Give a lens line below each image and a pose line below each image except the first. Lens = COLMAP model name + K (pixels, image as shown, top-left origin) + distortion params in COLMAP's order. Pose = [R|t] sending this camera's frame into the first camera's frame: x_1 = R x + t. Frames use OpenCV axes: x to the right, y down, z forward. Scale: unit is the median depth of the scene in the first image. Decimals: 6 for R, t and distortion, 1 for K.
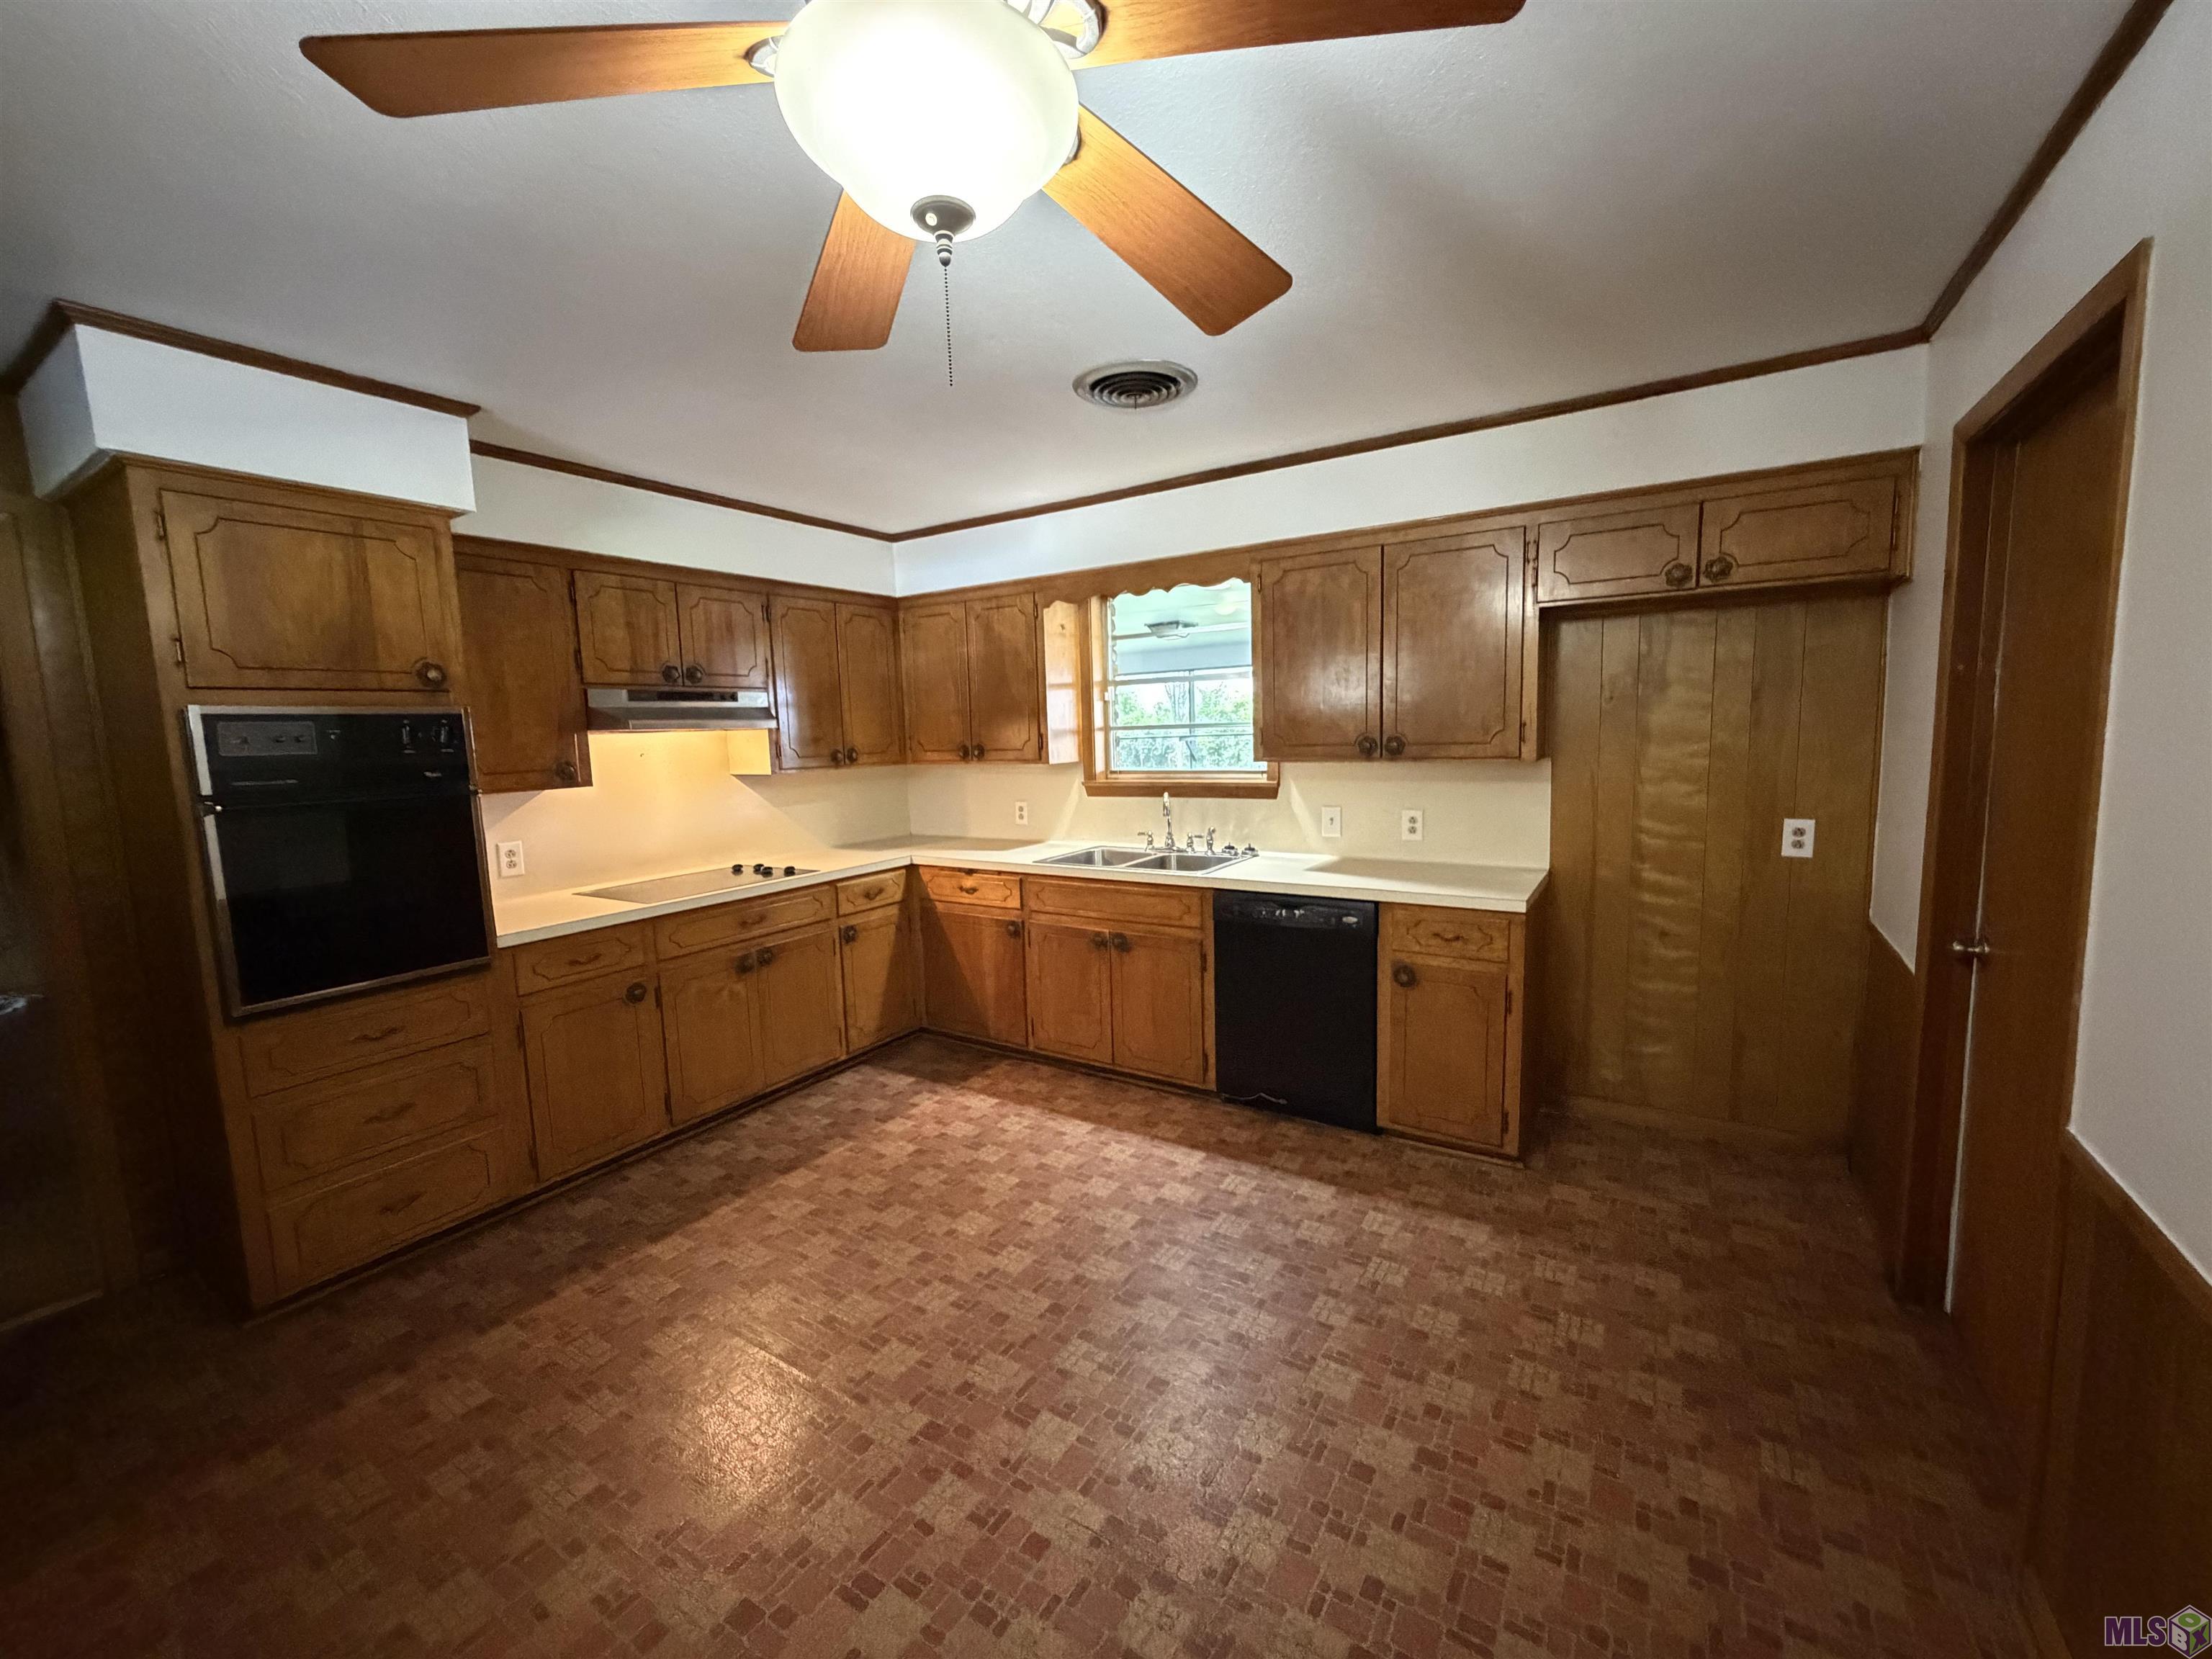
lens RADIAL K [[883.4, 0, 1108.9], [0, 883.4, 823.6], [0, 0, 1]] dist [0.000533, 0.000015]
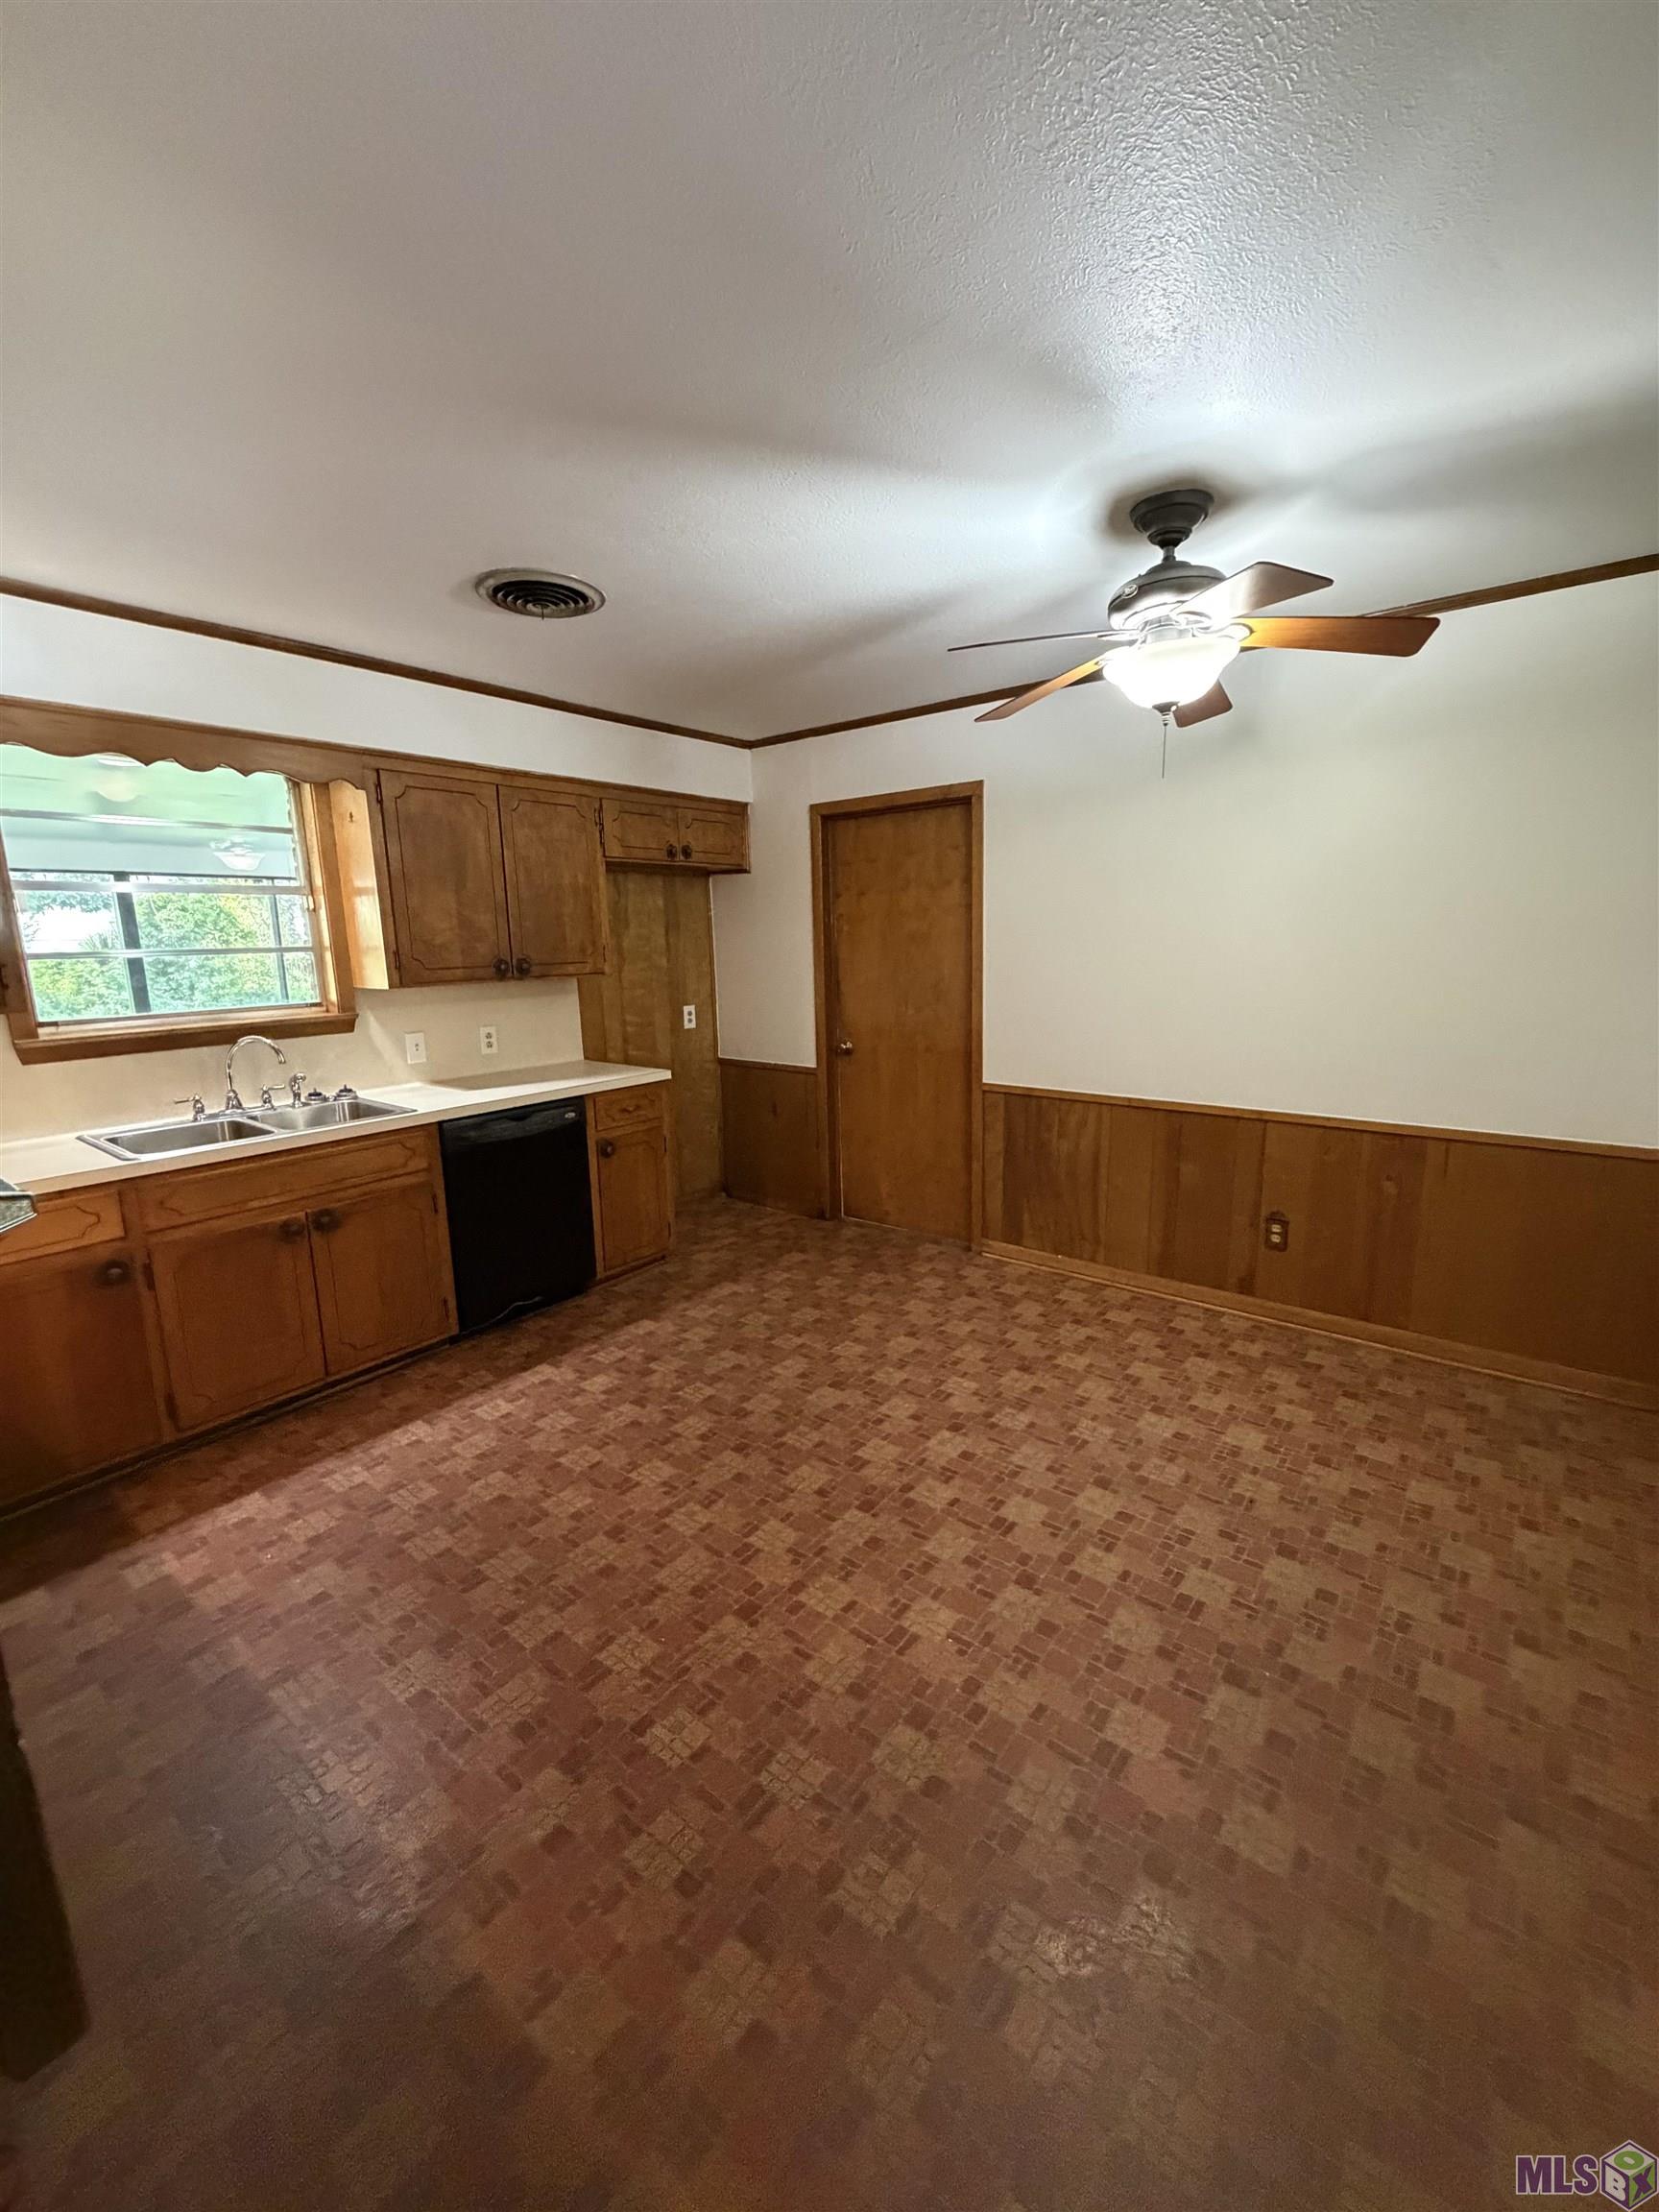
lens RADIAL K [[883.4, 0, 821.1], [0, 883.4, 1096.4], [0, 0, 1]] dist [0.000533, 0.000015]
pose [[0.113154, -0.152671, 0.981778, -0.787657], [0.128747, 0.982046, 0.137874, -0.031565], [-0.985201, 0.110800, 0.130779, 0.495488]]
